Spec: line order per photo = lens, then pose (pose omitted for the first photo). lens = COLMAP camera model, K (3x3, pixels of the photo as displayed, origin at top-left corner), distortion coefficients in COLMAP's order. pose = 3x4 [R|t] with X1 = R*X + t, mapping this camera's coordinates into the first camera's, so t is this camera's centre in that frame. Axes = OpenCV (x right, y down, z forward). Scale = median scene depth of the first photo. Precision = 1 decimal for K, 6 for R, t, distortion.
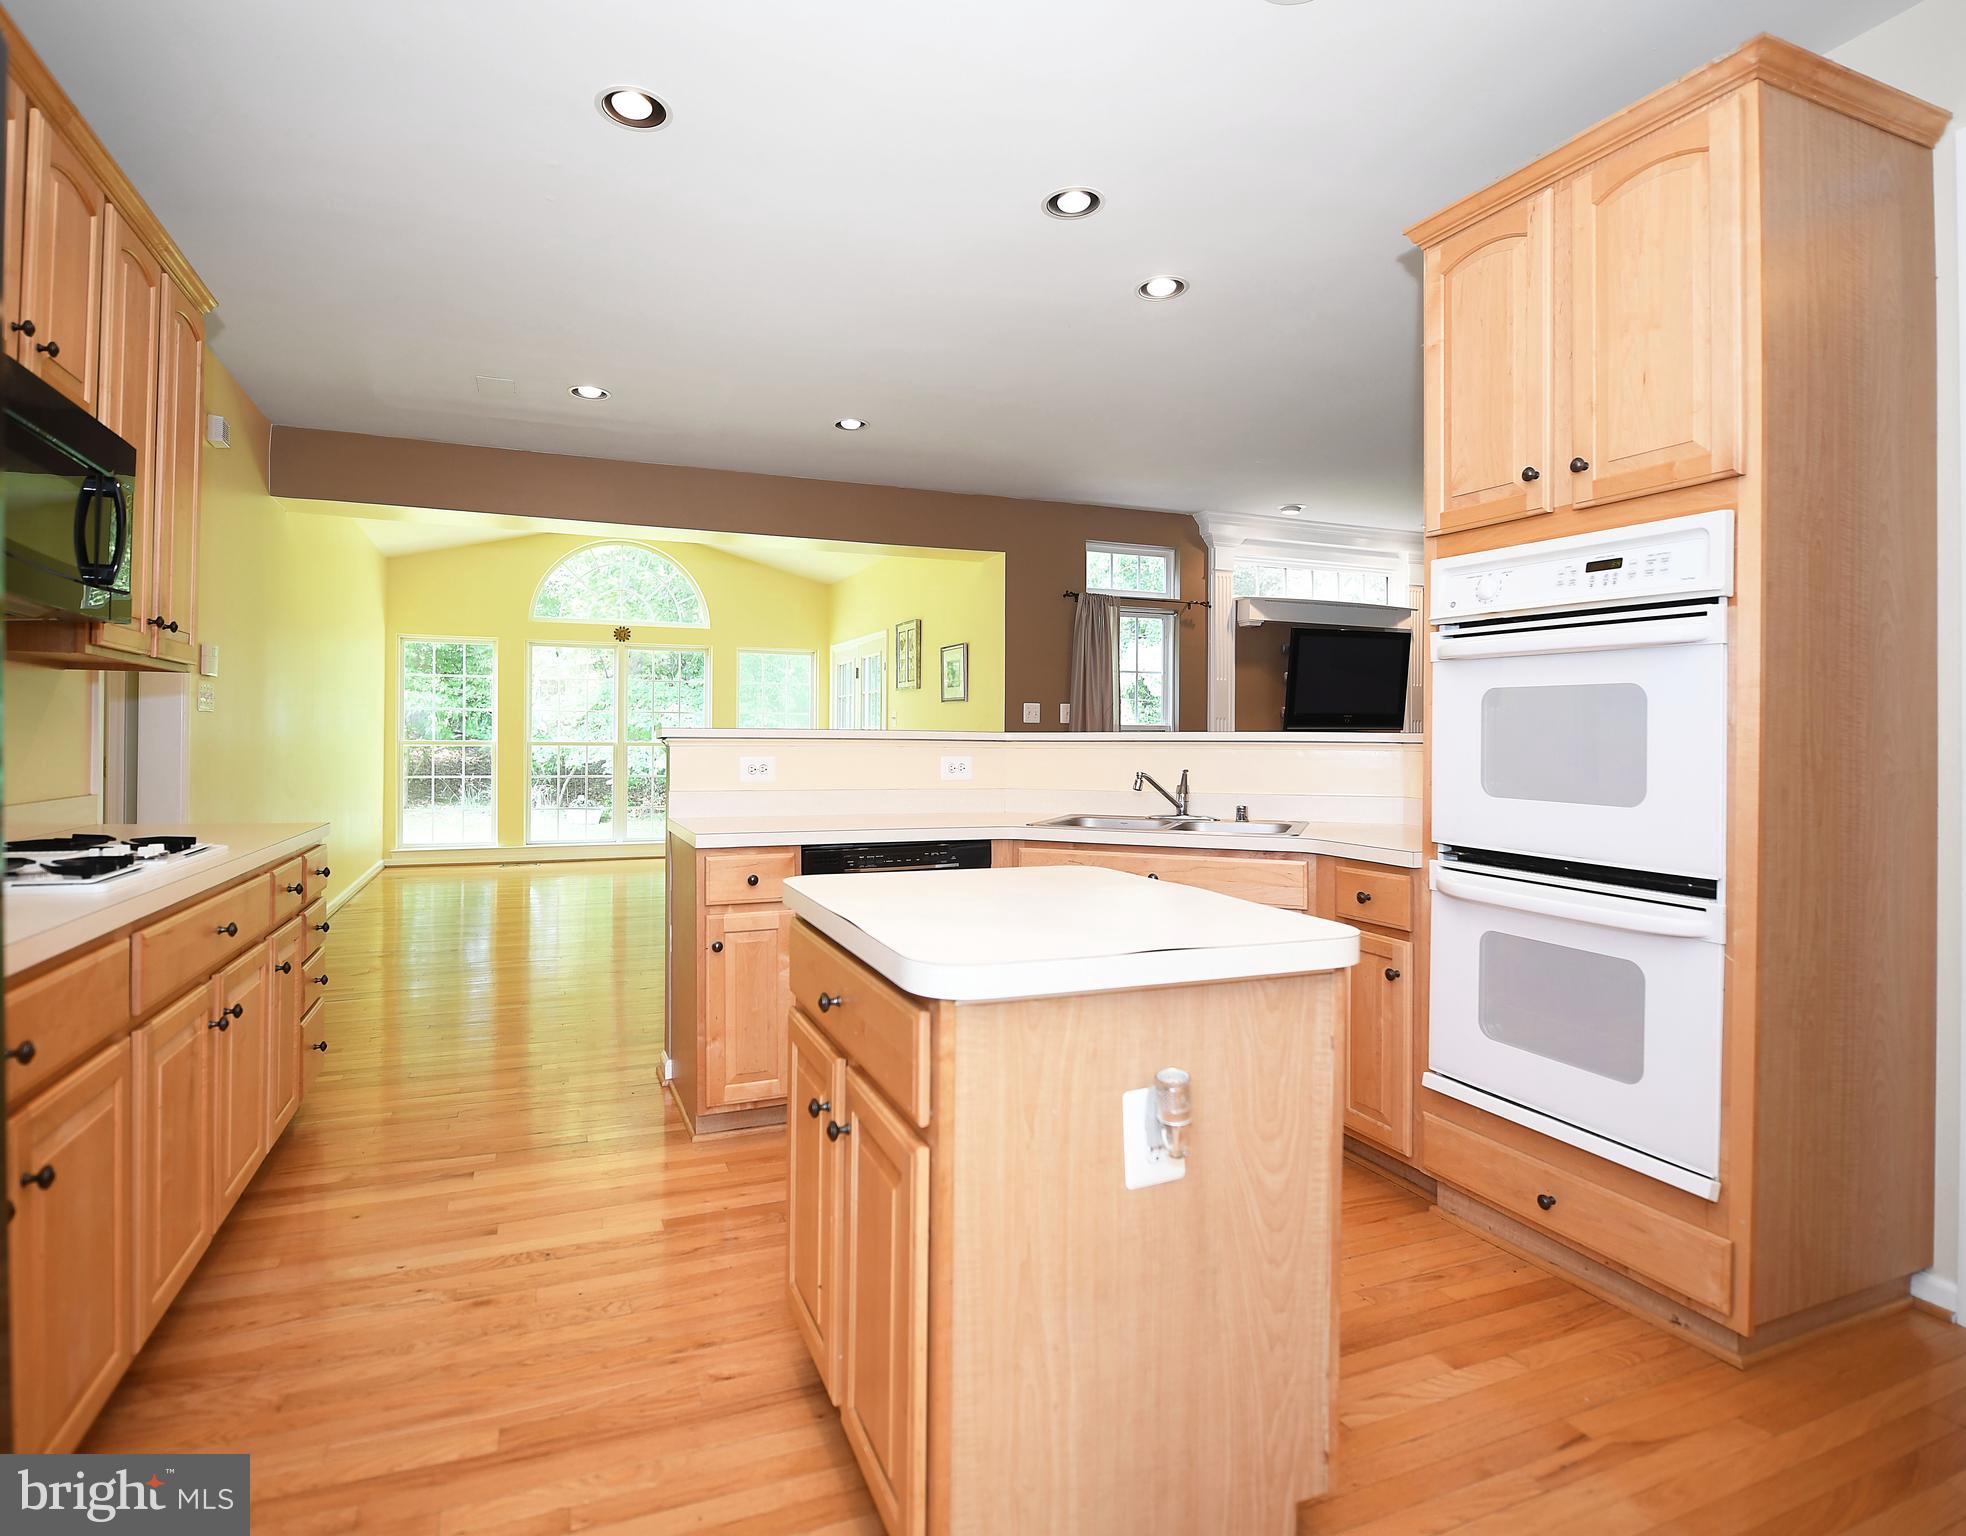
lens RADIAL K [[1033.9, 0, 937.0], [0, 1033.9, 731.7], [0, 0, 1]] dist [0.003253, 0.000261]
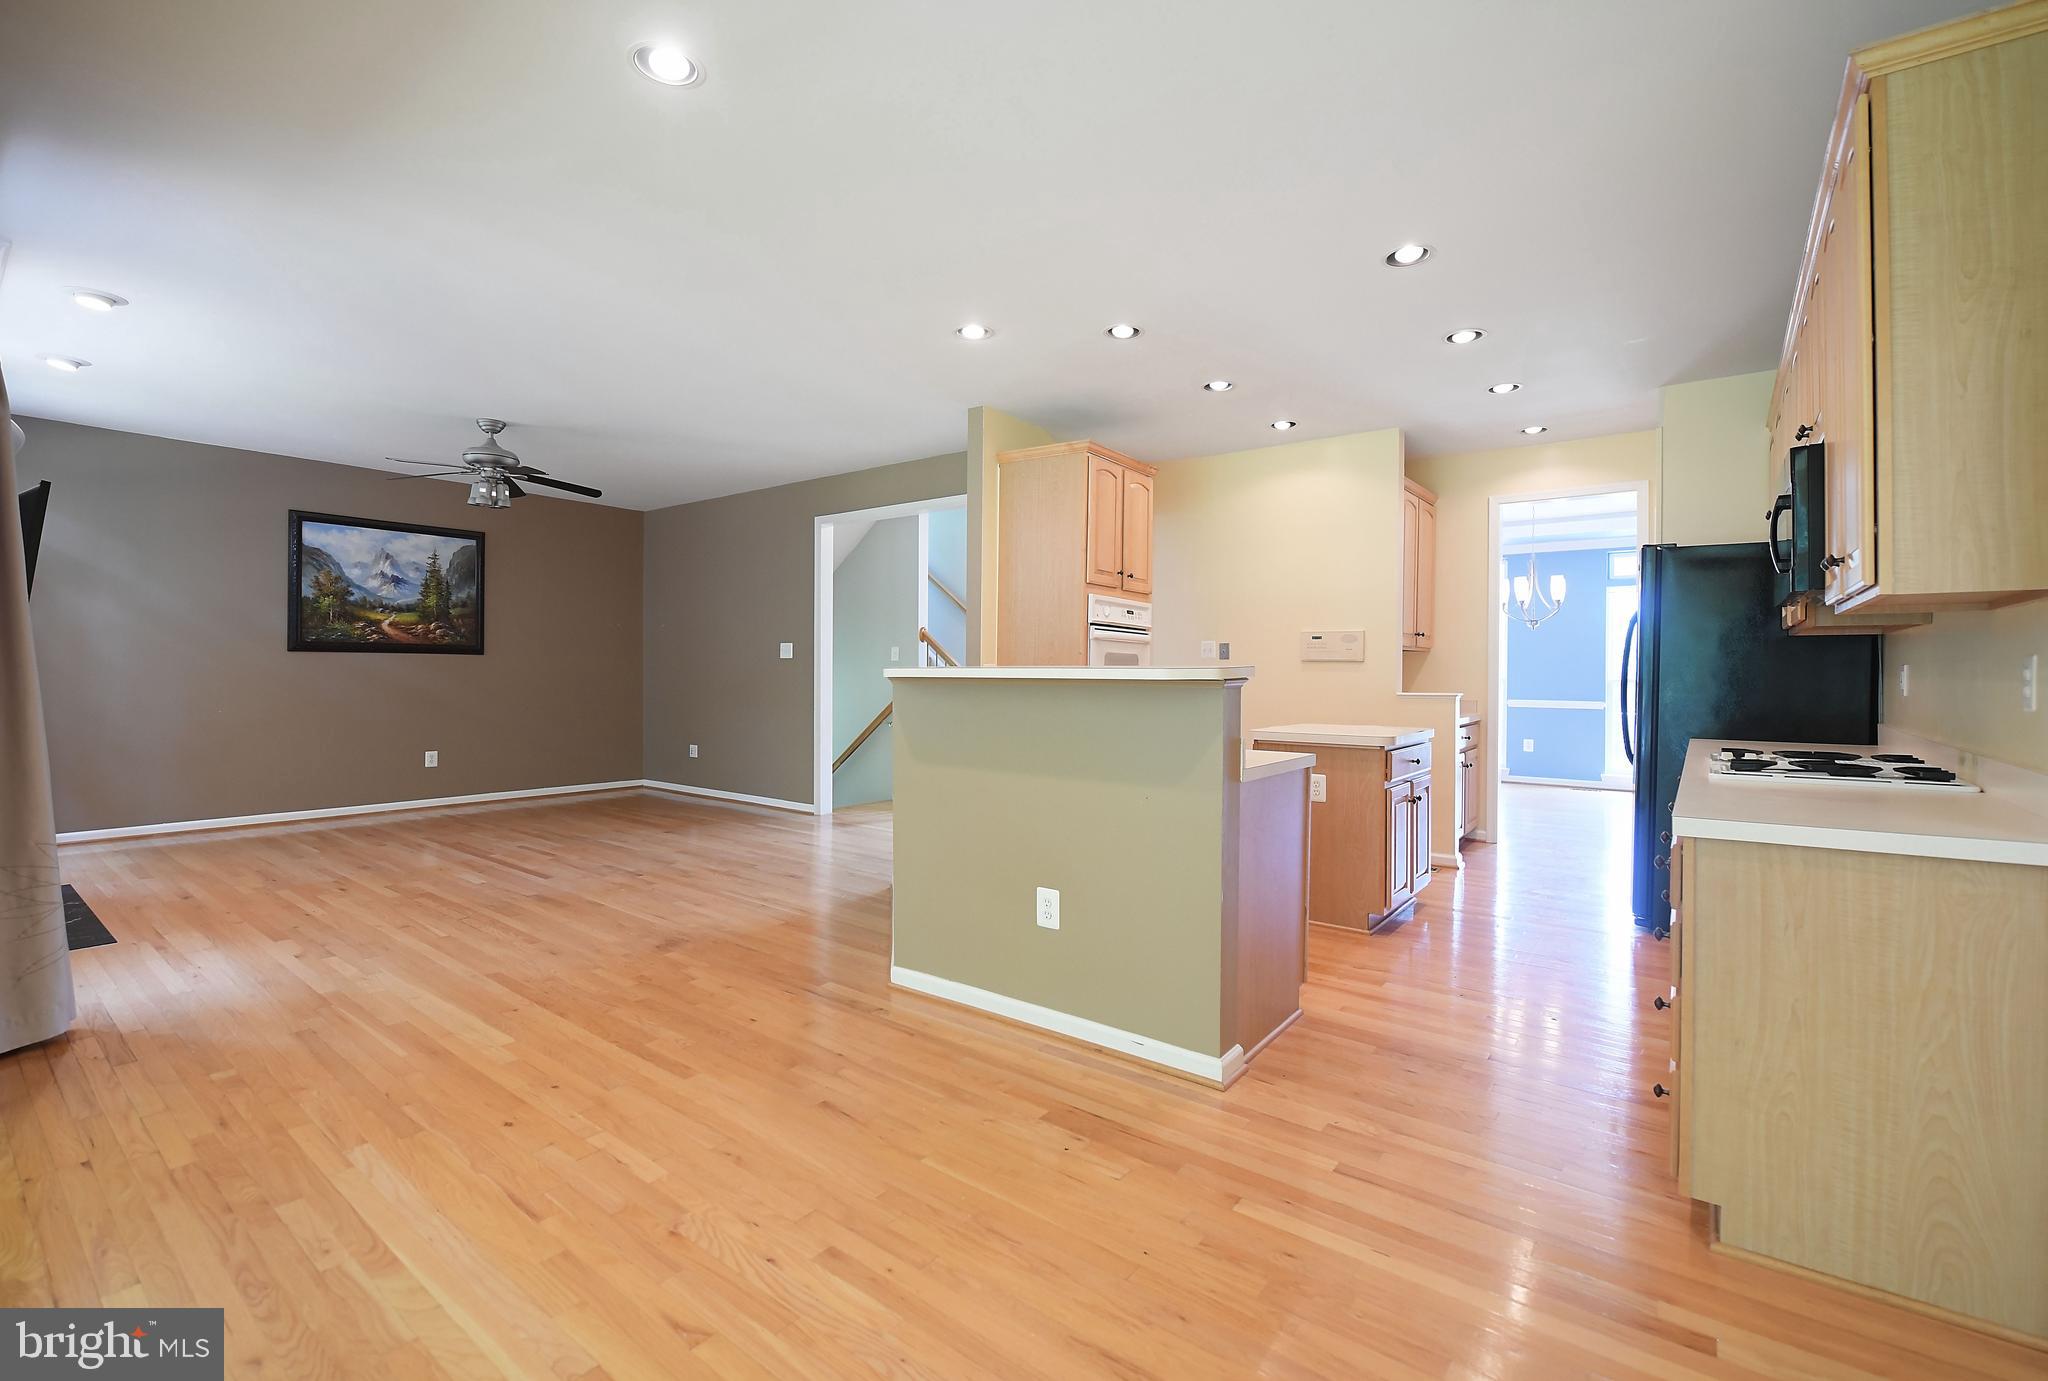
lens RADIAL K [[892.9, 0, 1014.7], [0, 892.9, 674.6], [0, 0, 1]] dist [-0.013536, -0.000797]
pose [[-0.506971, -0.013052, 0.861864, -1.120279], [-0.018191, 0.999825, 0.004441, 0.005495], [-0.861771, -0.013427, -0.507120, 2.134785]]
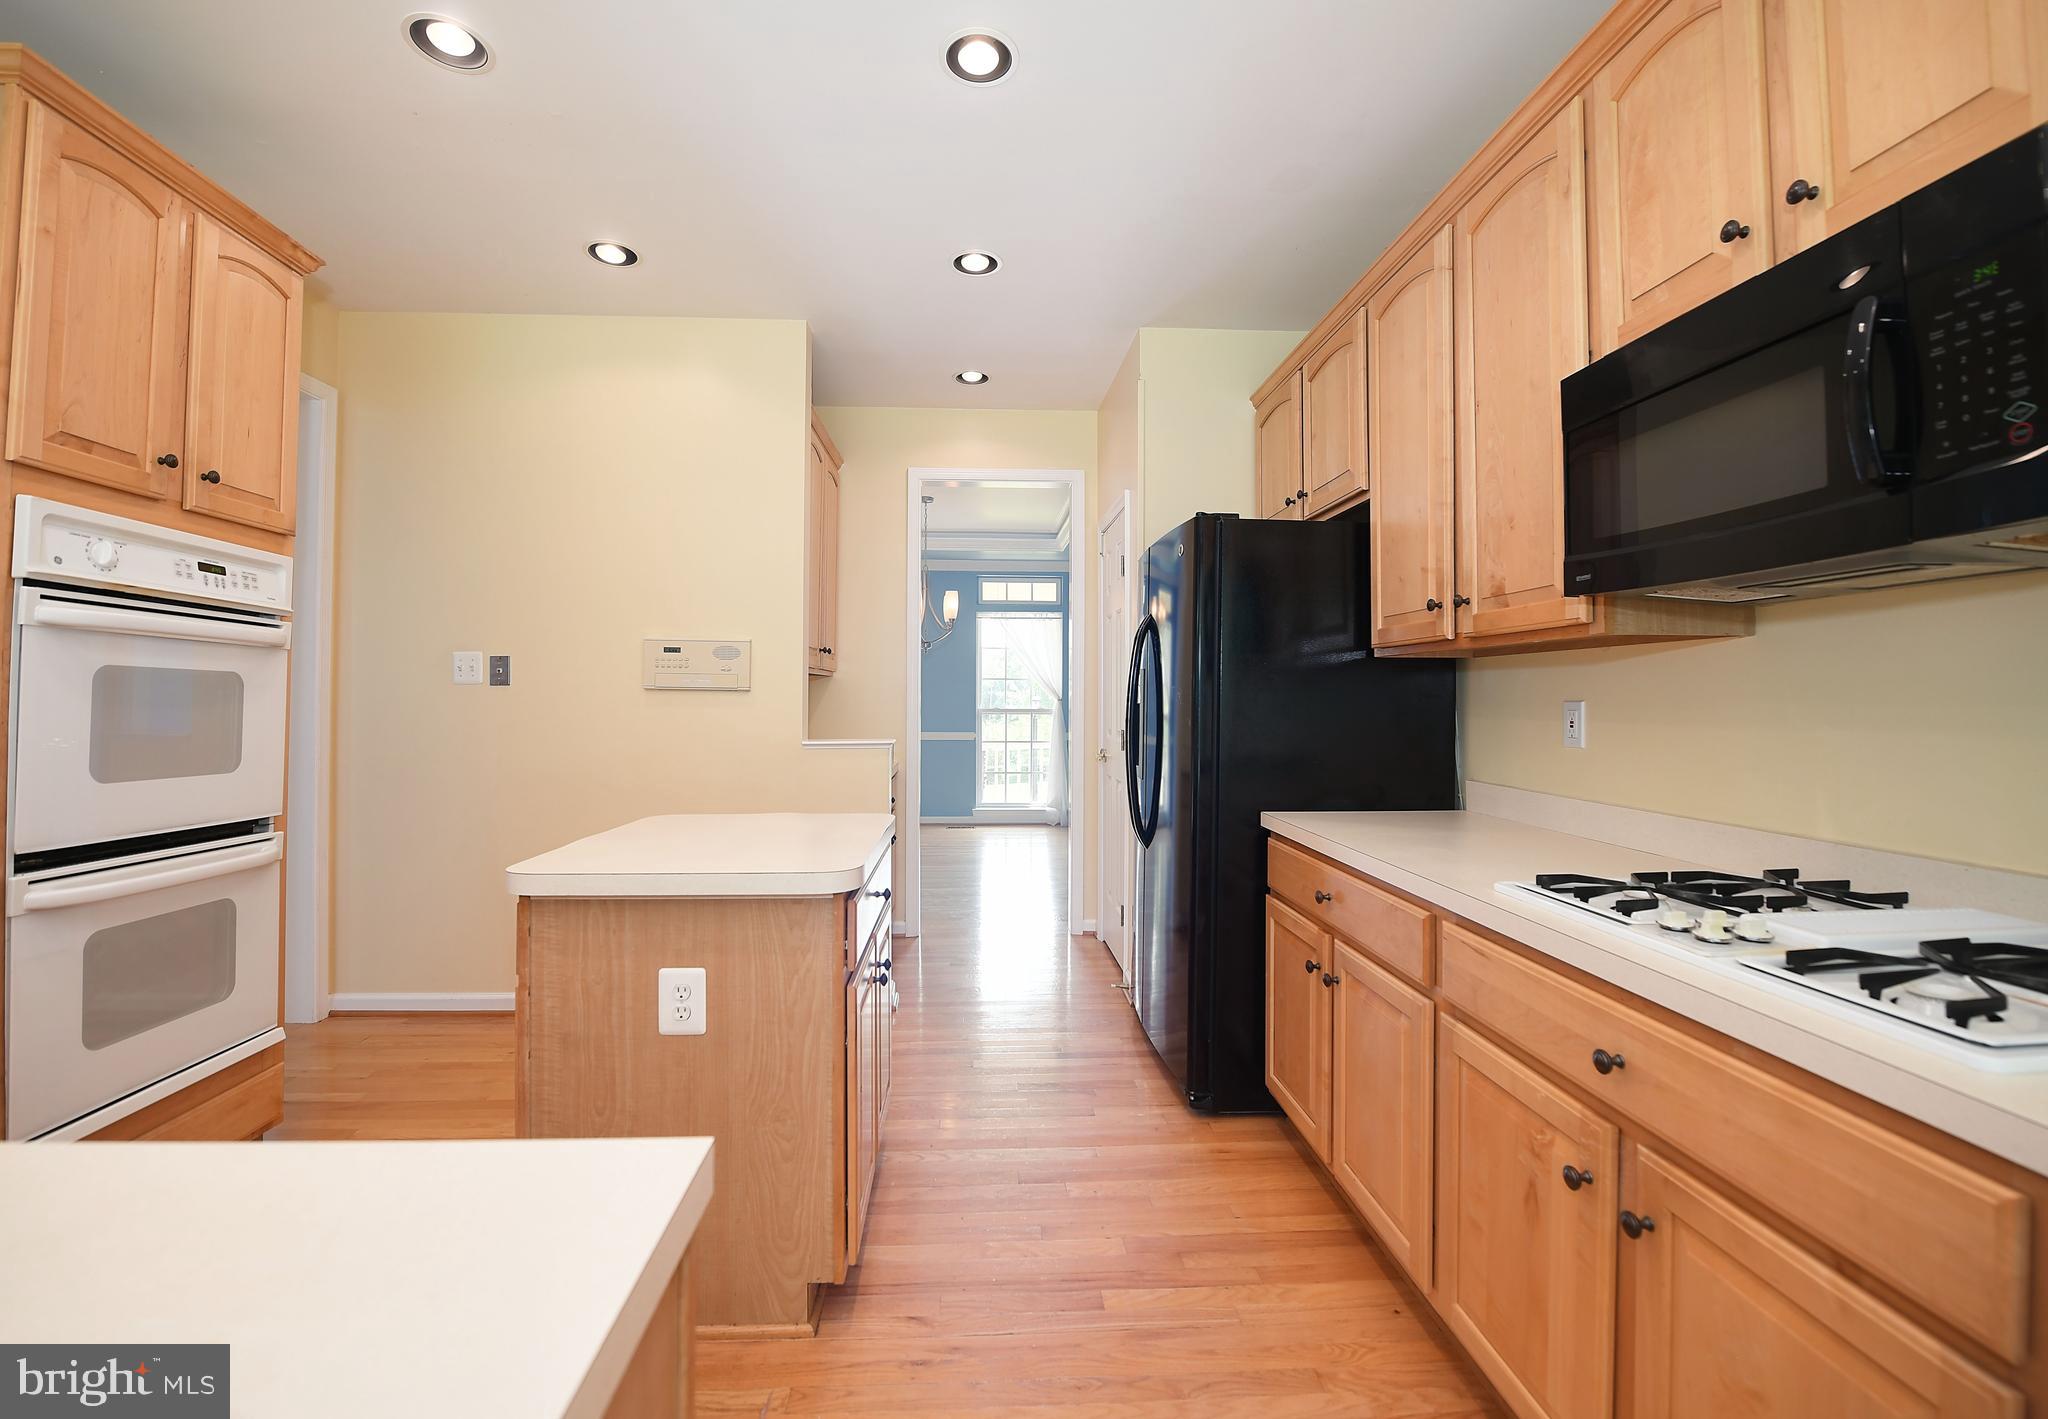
lens RADIAL K [[865.1, 0, 1014.6], [0, 865.1, 686.7], [0, 0, 1]] dist [-0.018120, -0.001640]
pose [[-0.948530, -0.004685, 0.316654, -0.436047], [-0.012284, 0.999682, -0.022007, -0.015203], [-0.316450, -0.024764, -0.948286, 1.367315]]
